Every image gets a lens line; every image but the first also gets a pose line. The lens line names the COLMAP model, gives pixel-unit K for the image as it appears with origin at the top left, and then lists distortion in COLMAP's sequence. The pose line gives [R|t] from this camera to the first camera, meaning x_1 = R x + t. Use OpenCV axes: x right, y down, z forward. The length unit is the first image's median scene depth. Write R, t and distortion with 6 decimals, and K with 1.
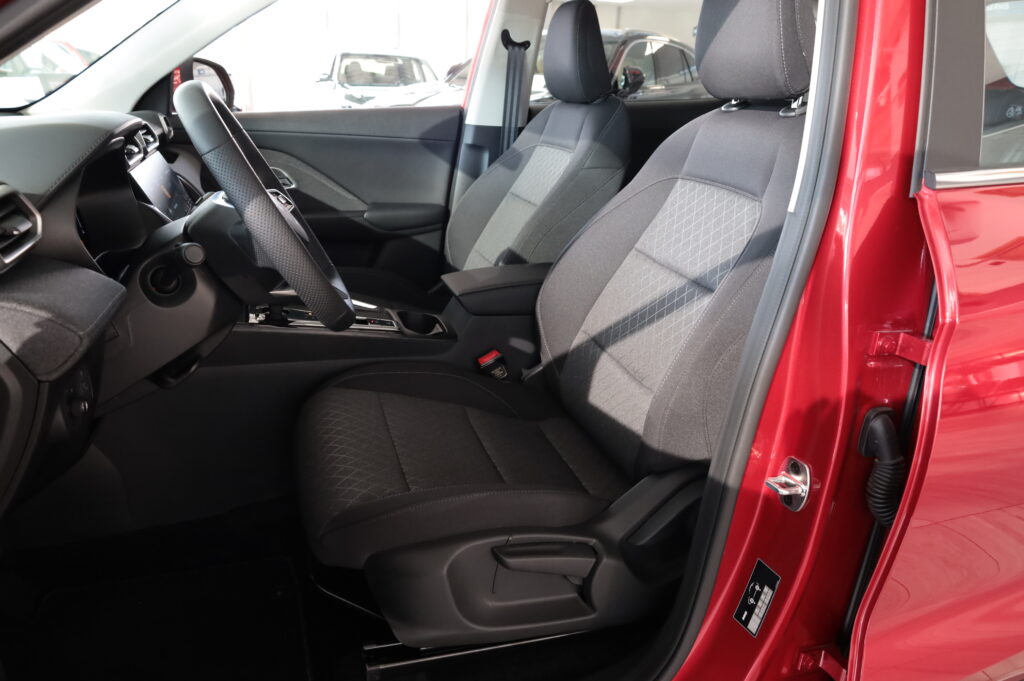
lens RADIAL K [[714.5, 0, 512.0], [0, 714.5, 340.5], [0, 0, 1]] dist [-0.016300, -0.000269]
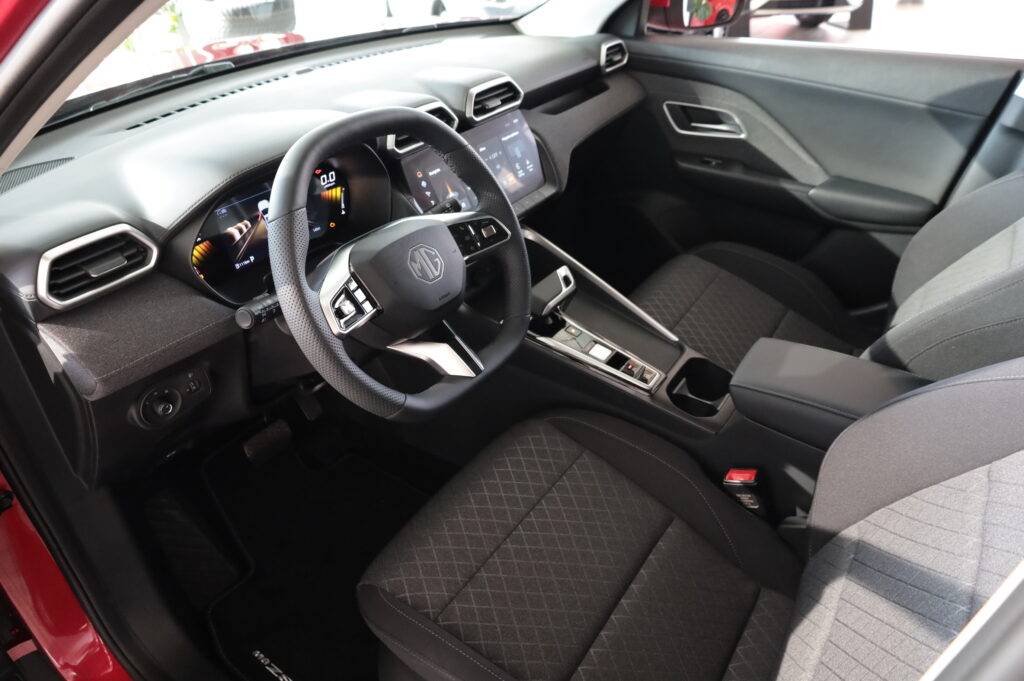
lens RADIAL K [[714.5, 0, 512.0], [0, 714.5, 340.5], [0, 0, 1]] dist [-0.016300, -0.000269]
pose [[0.612468, 0.417834, -0.671043, 0.180074], [-0.256941, 0.908020, 0.330878, -0.199268], [0.747573, -0.030234, 0.663492, 0.234793]]
